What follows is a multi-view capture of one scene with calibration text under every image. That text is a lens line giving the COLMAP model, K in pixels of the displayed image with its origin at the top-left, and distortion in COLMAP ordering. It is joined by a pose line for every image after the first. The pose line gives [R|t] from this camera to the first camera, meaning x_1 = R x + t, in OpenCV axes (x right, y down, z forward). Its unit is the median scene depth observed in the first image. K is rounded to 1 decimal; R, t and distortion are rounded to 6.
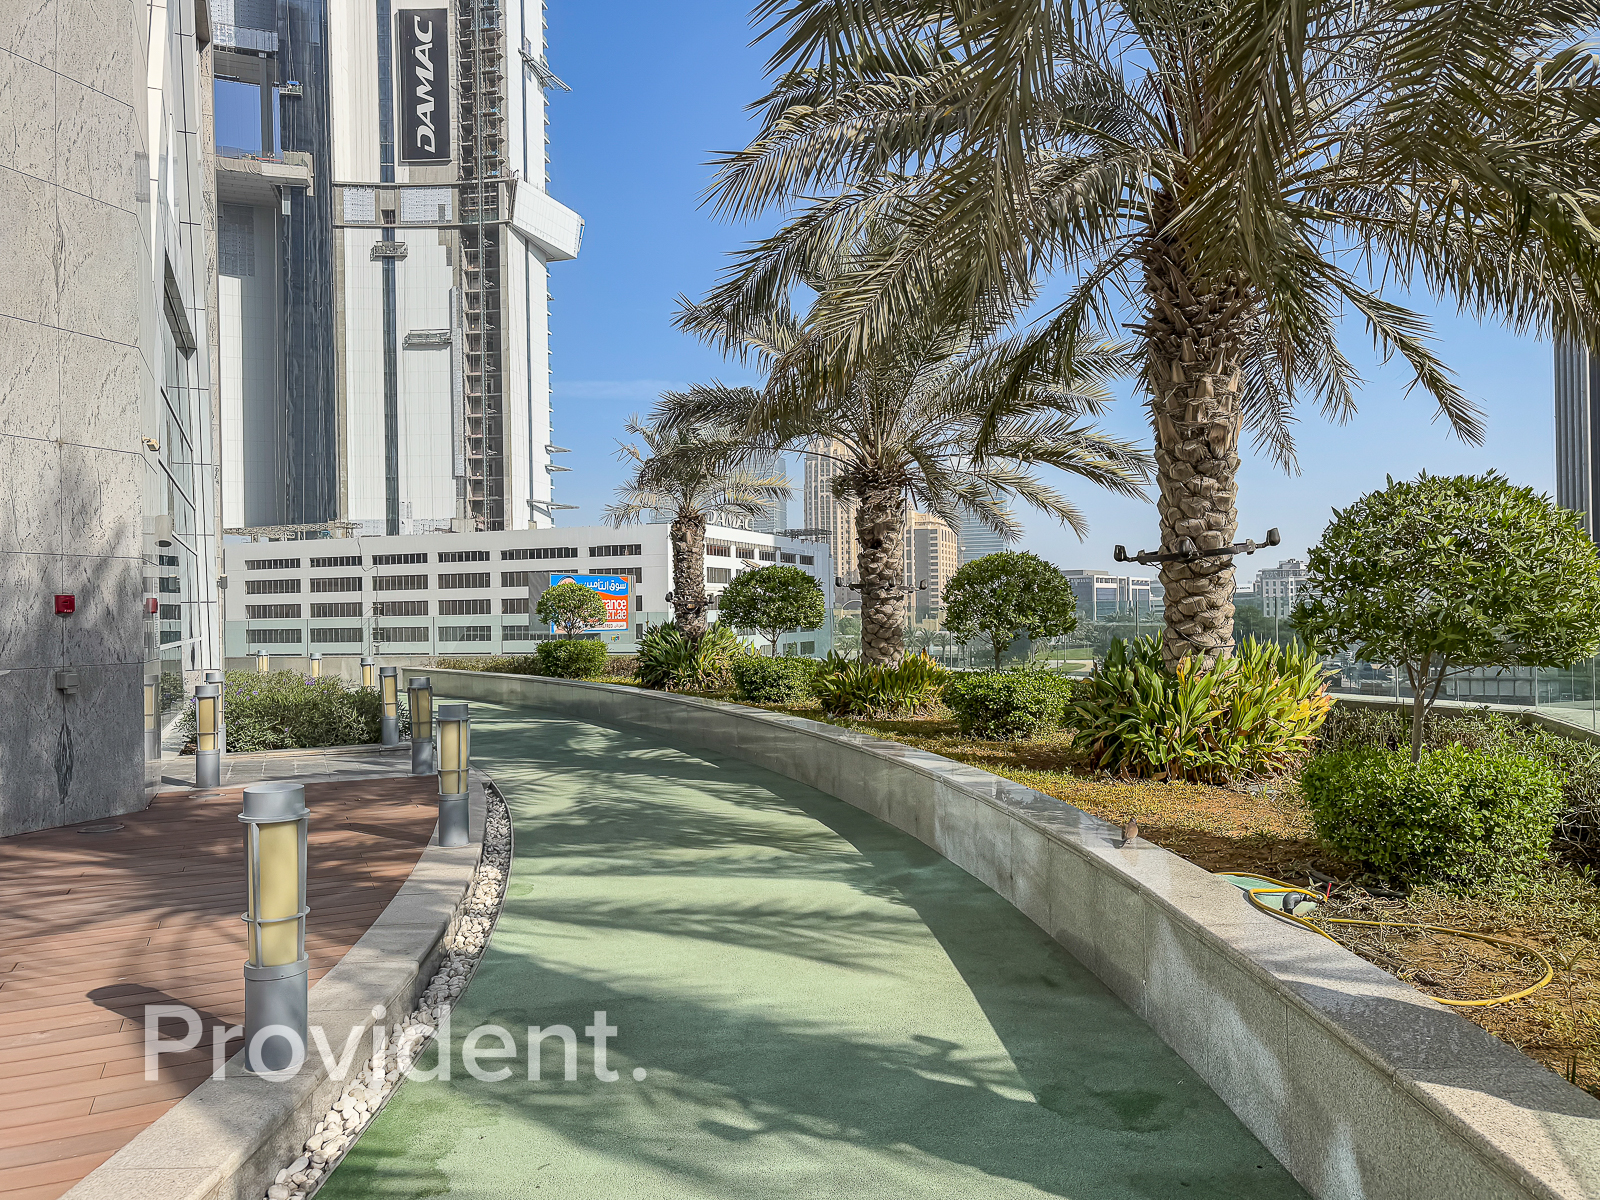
lens RADIAL K [[1127.2, 0, 790.6], [0, 1127.2, 595.9], [0, 0, 1]] dist [0.028365, -0.001039]
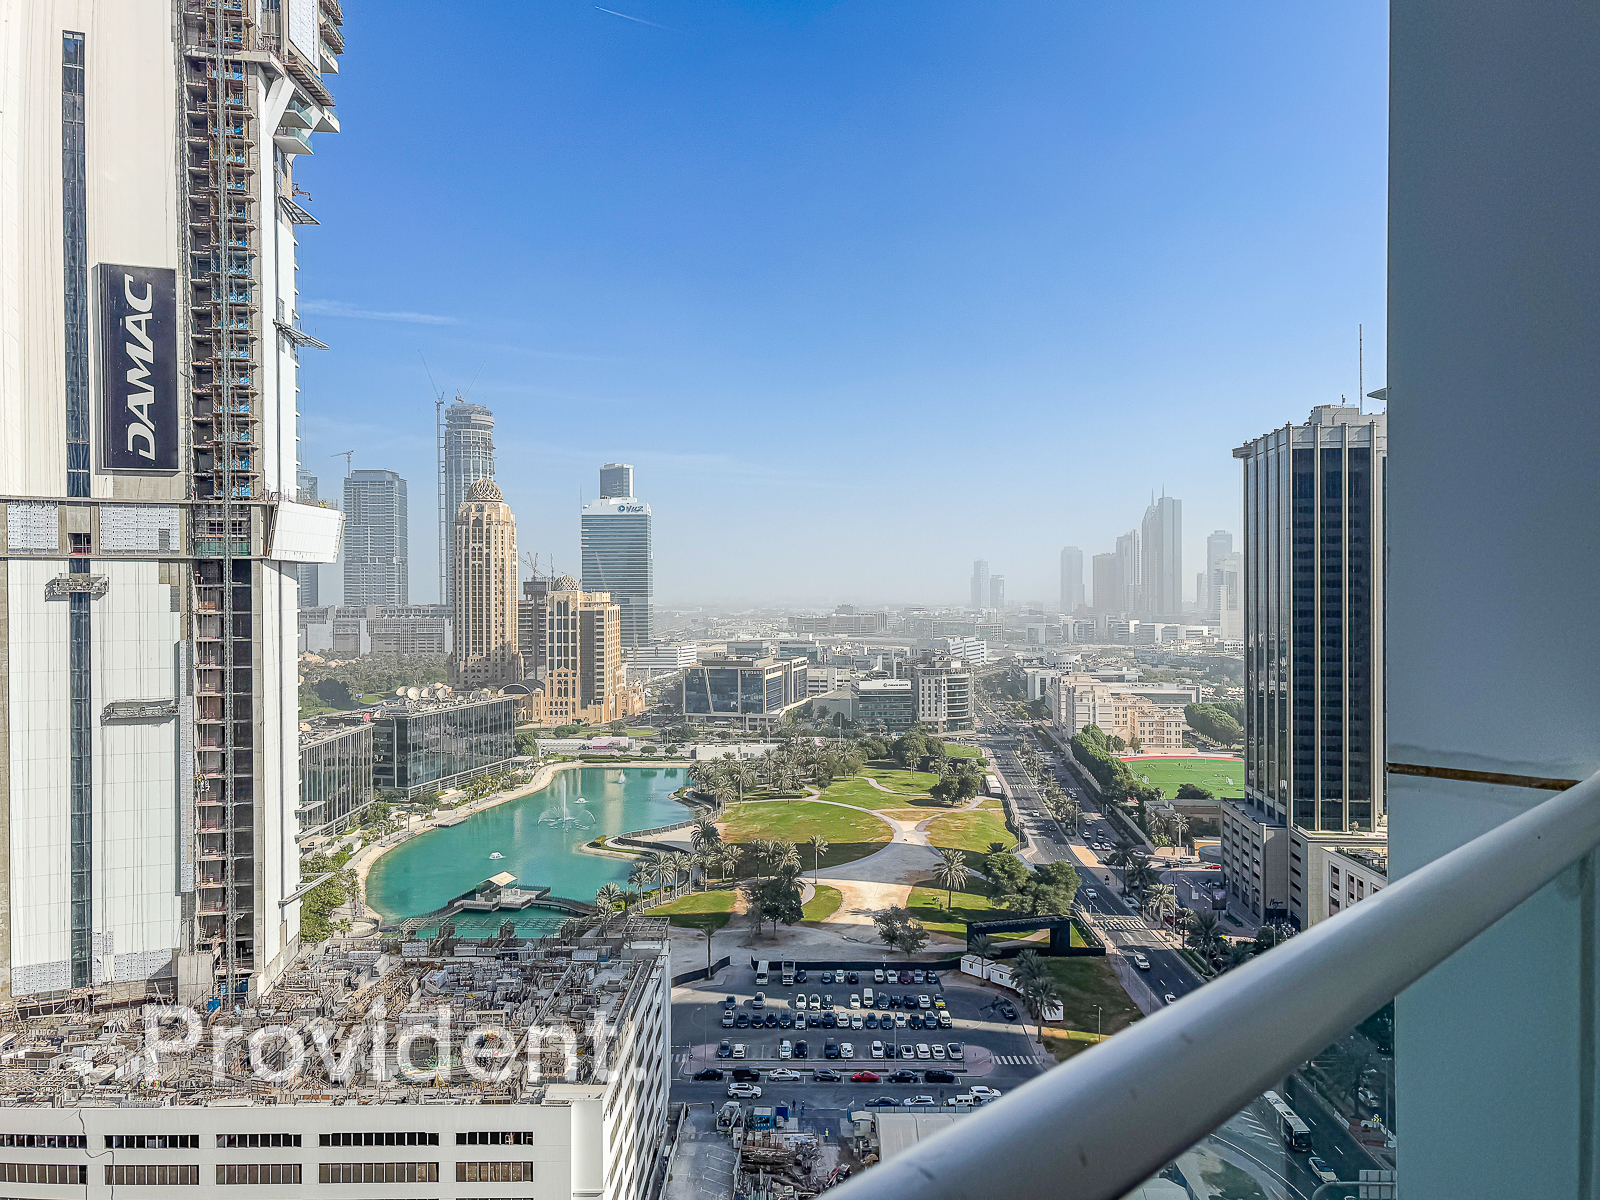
lens RADIAL K [[1127.2, 0, 790.6], [0, 1127.2, 595.9], [0, 0, 1]] dist [0.028365, -0.001039]
pose [[0.940183, 0.009168, 0.340547, -0.174621], [-0.014383, 0.999815, 0.012792, -0.316676], [-0.340366, -0.016925, 0.940141, 0.156401]]
